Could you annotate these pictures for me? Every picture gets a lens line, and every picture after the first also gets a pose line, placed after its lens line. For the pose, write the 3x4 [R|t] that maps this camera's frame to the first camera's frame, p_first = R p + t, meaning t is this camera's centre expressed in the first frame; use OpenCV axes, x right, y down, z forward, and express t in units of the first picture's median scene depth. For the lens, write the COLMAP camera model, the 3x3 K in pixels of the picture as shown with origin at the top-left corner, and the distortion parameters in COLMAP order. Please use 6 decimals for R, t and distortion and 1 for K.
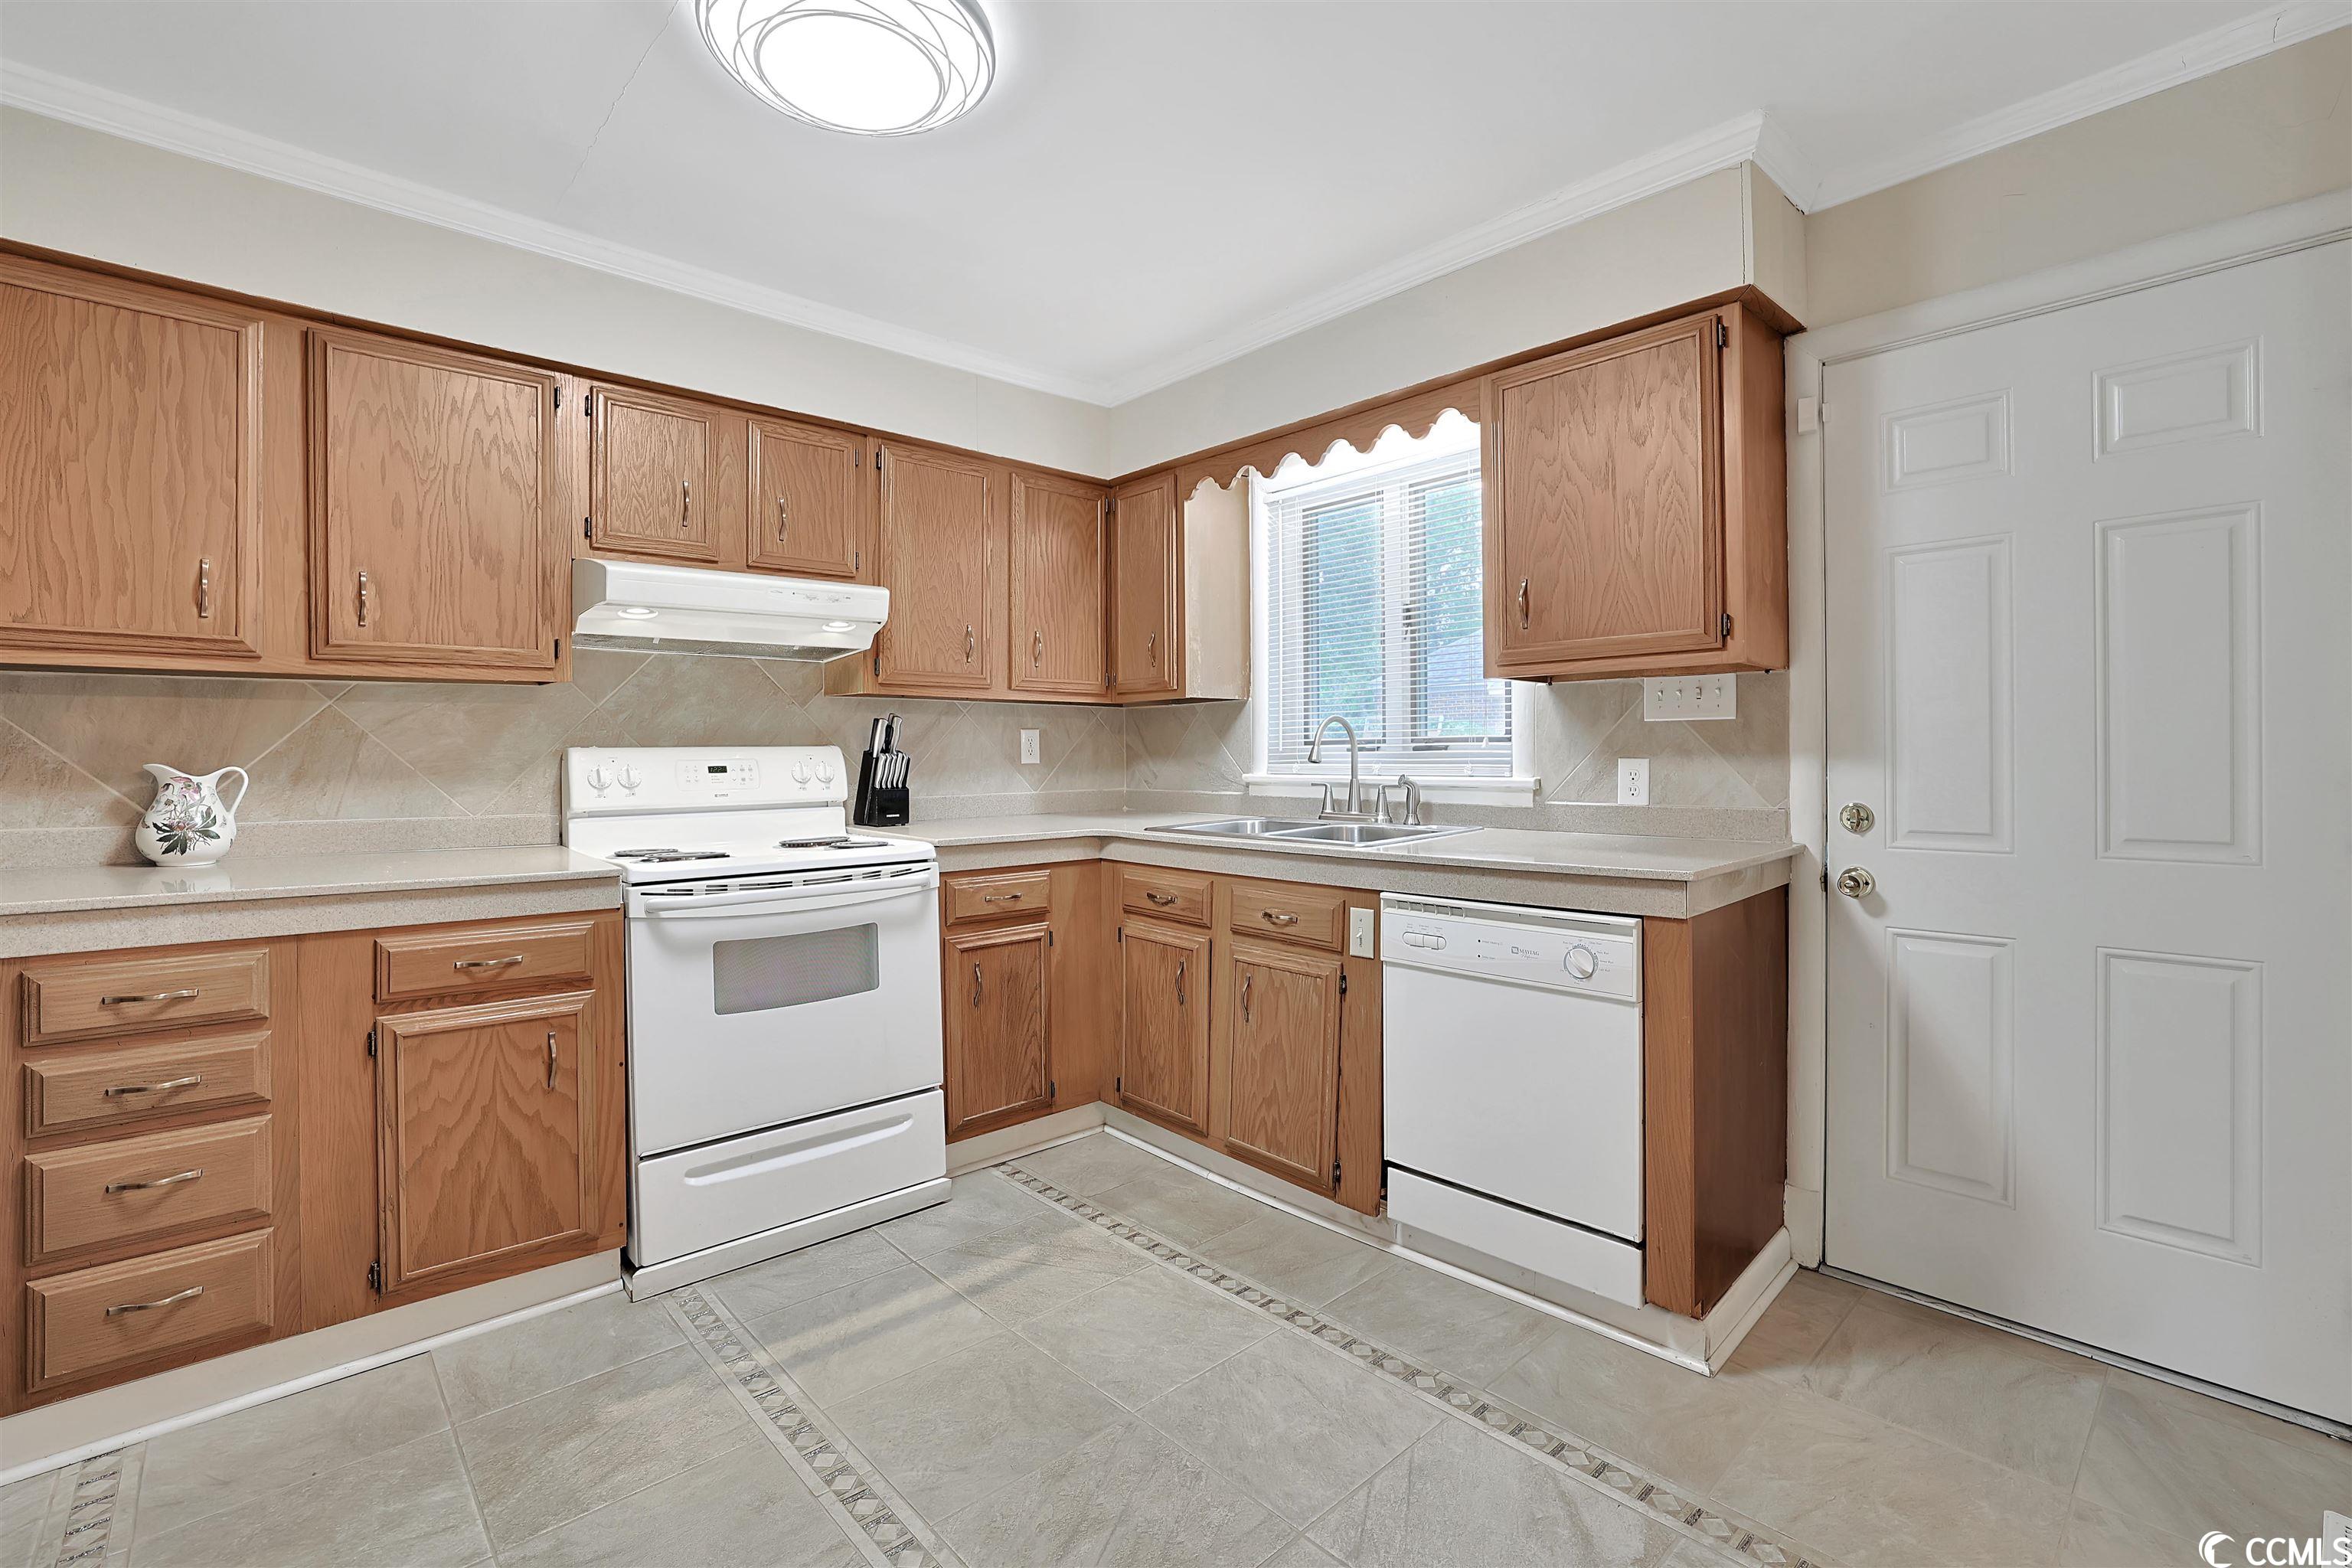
lens RADIAL K [[1050.9, 0, 1174.3], [0, 1050.9, 761.1], [0, 0, 1]] dist [-0.001524, 0.000186]
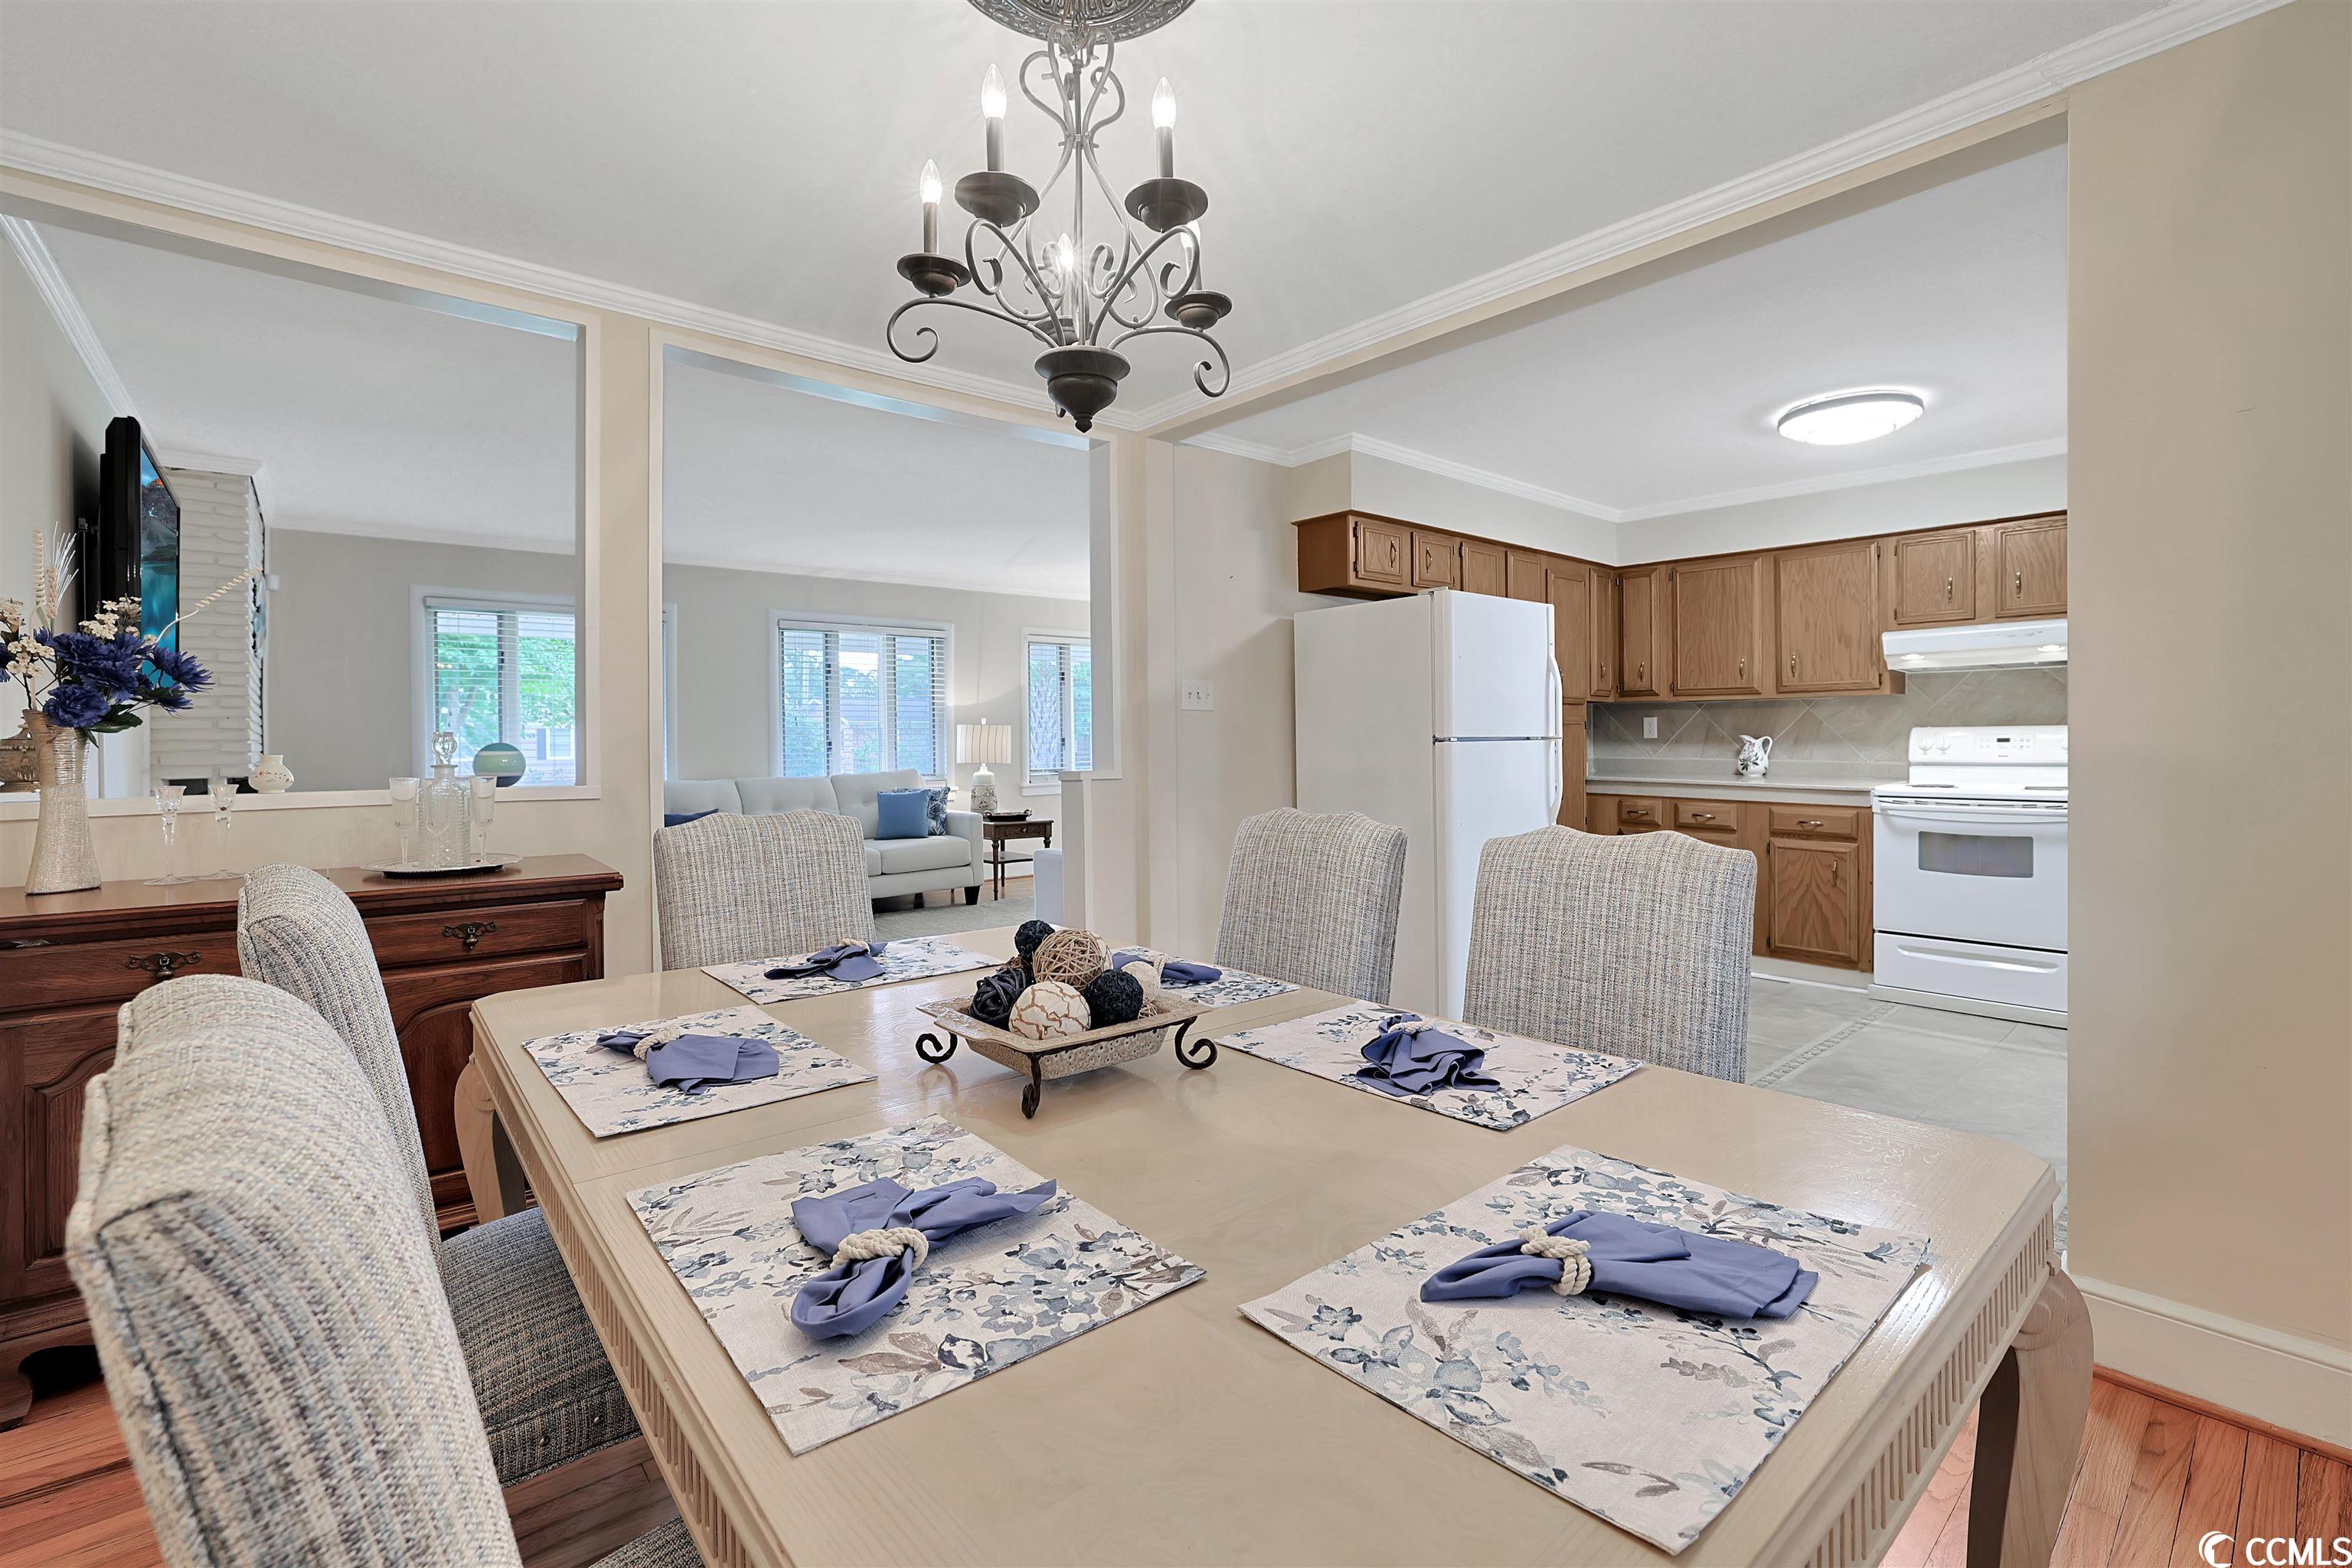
lens RADIAL K [[1026.3, 0, 1189.3], [0, 1026.3, 731.4], [0, 0, 1]] dist [-0.053591, 0.017748]
pose [[-0.011491, 0.001885, -0.999932, 1.400856], [0.000496, 0.999998, 0.001880, -0.011351], [0.999934, -0.000475, -0.011492, -0.296794]]
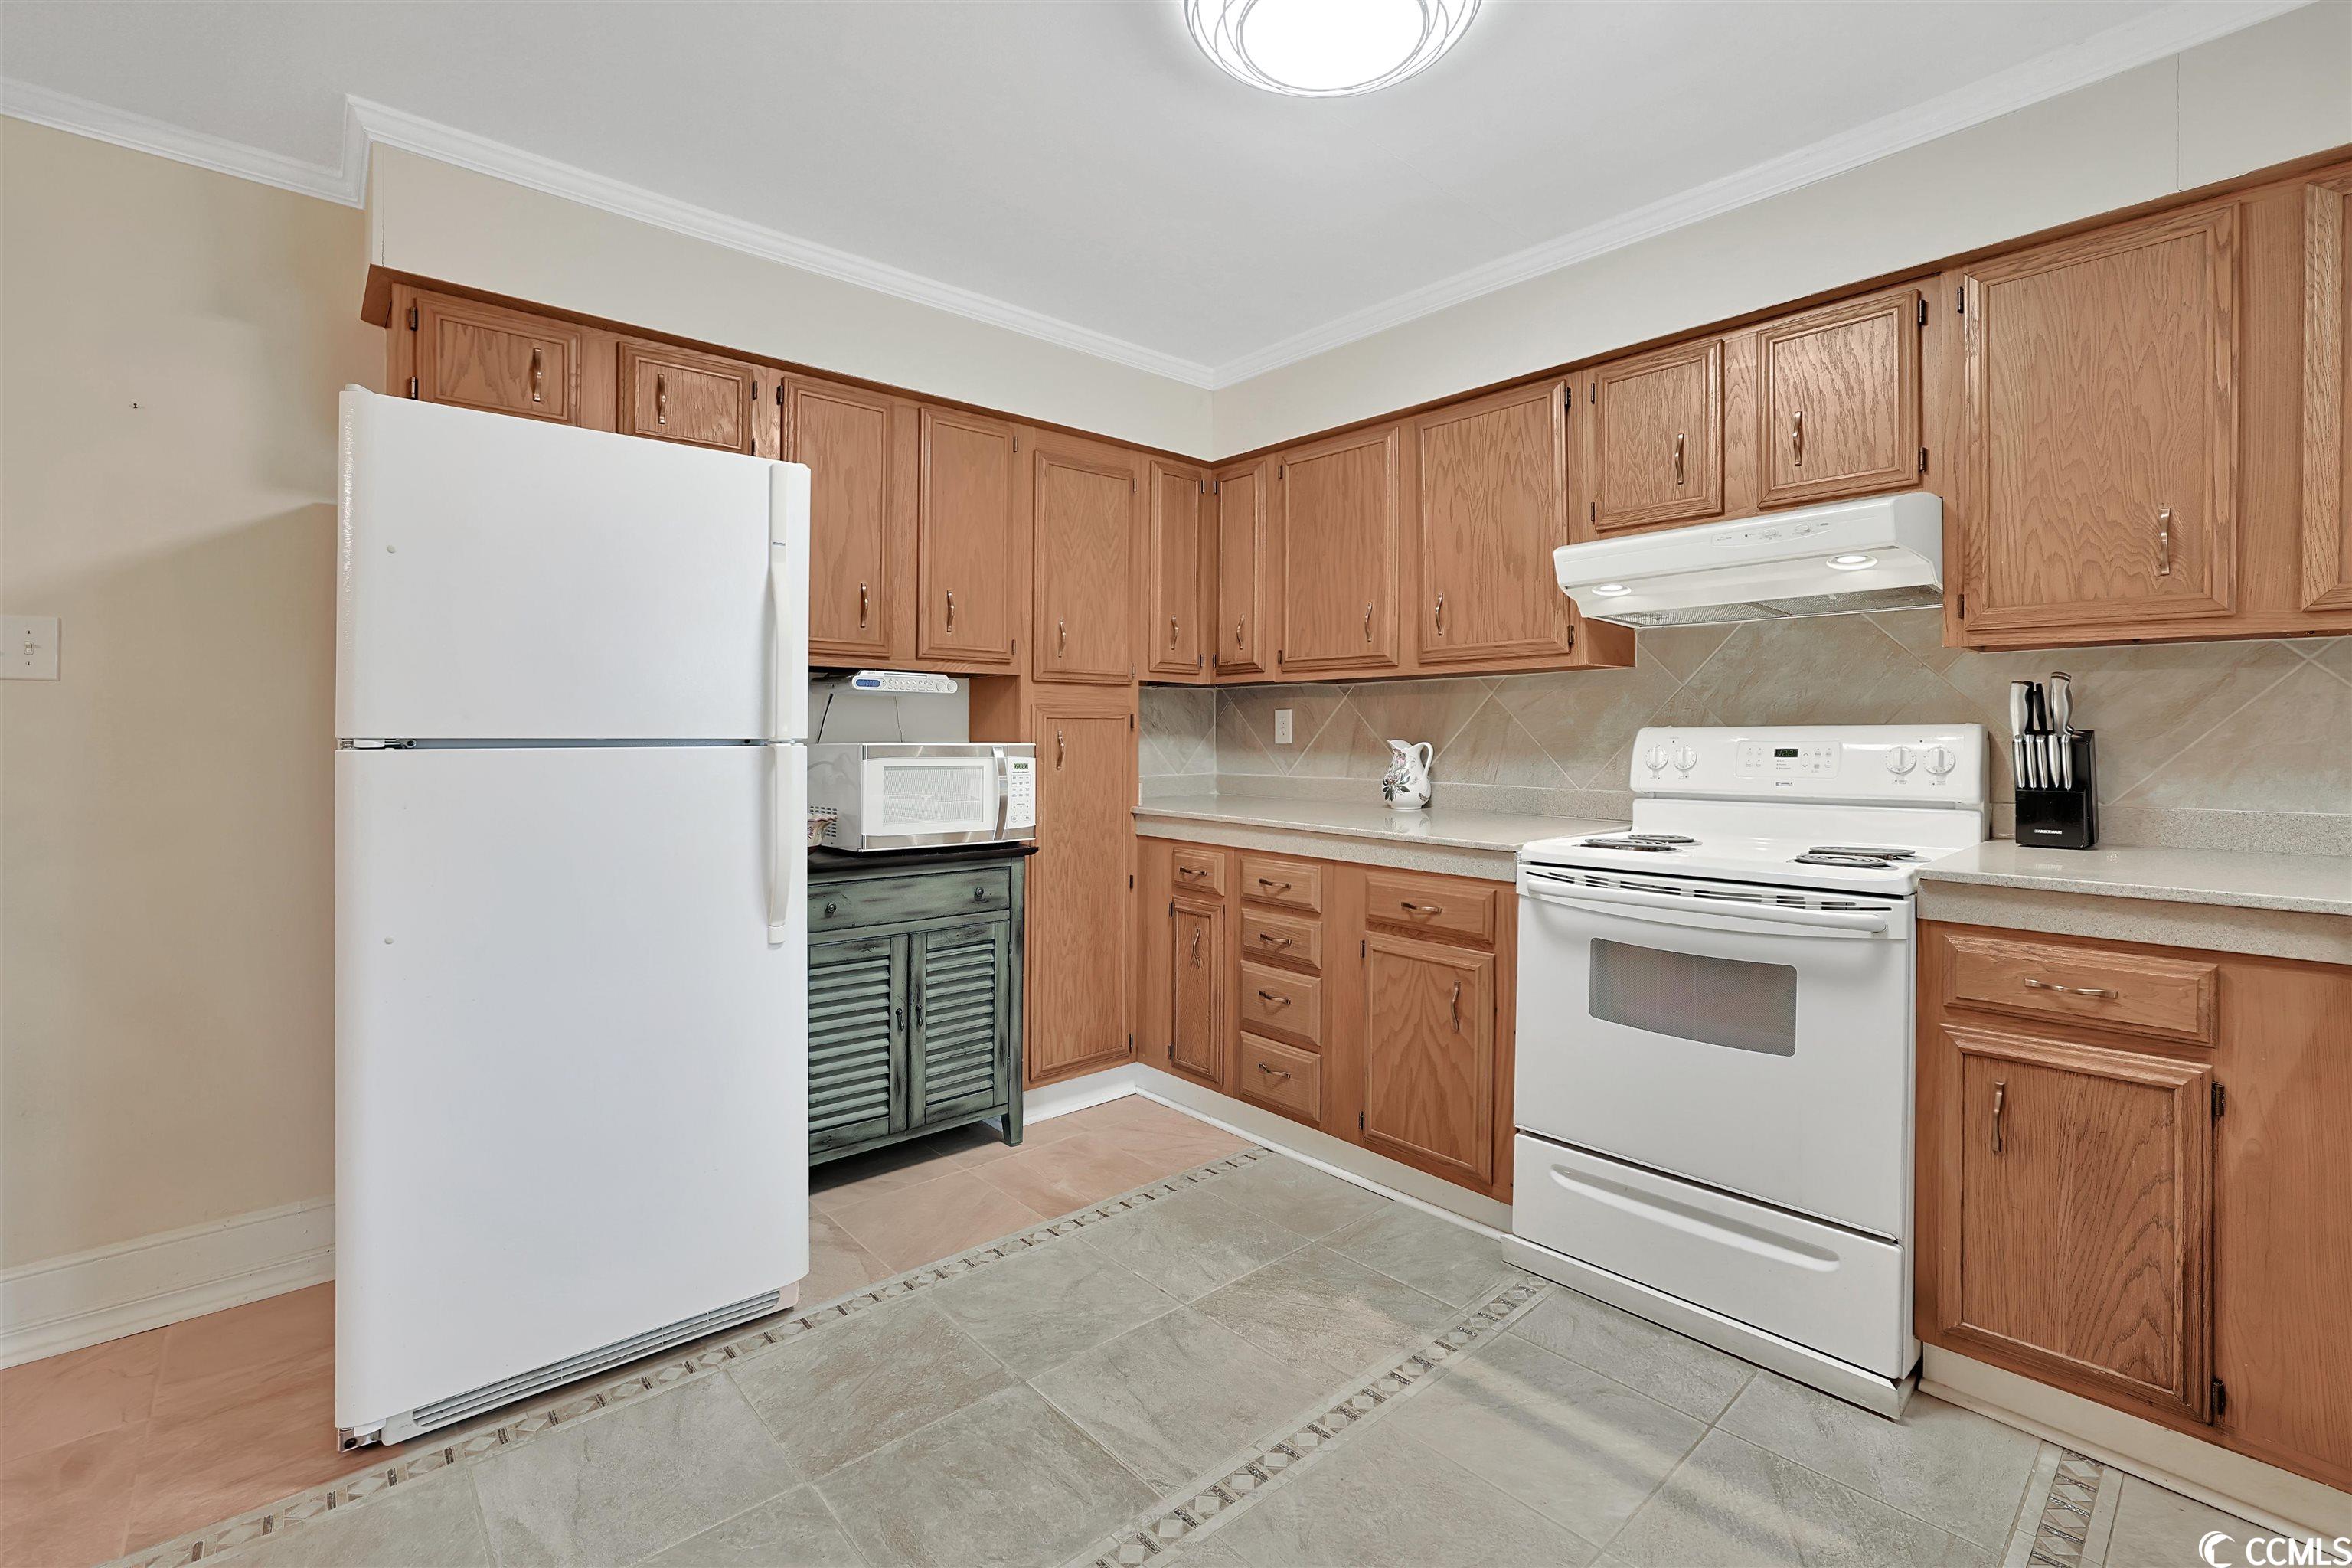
lens RADIAL K [[1026.3, 0, 1189.3], [0, 1026.3, 731.4], [0, 0, 1]] dist [-0.053591, 0.017748]
pose [[0.009771, 0.000718, -0.999952, 0.460552], [-0.007347, 0.999973, 0.000646, -0.007786], [0.999925, 0.007341, 0.009776, 0.645422]]
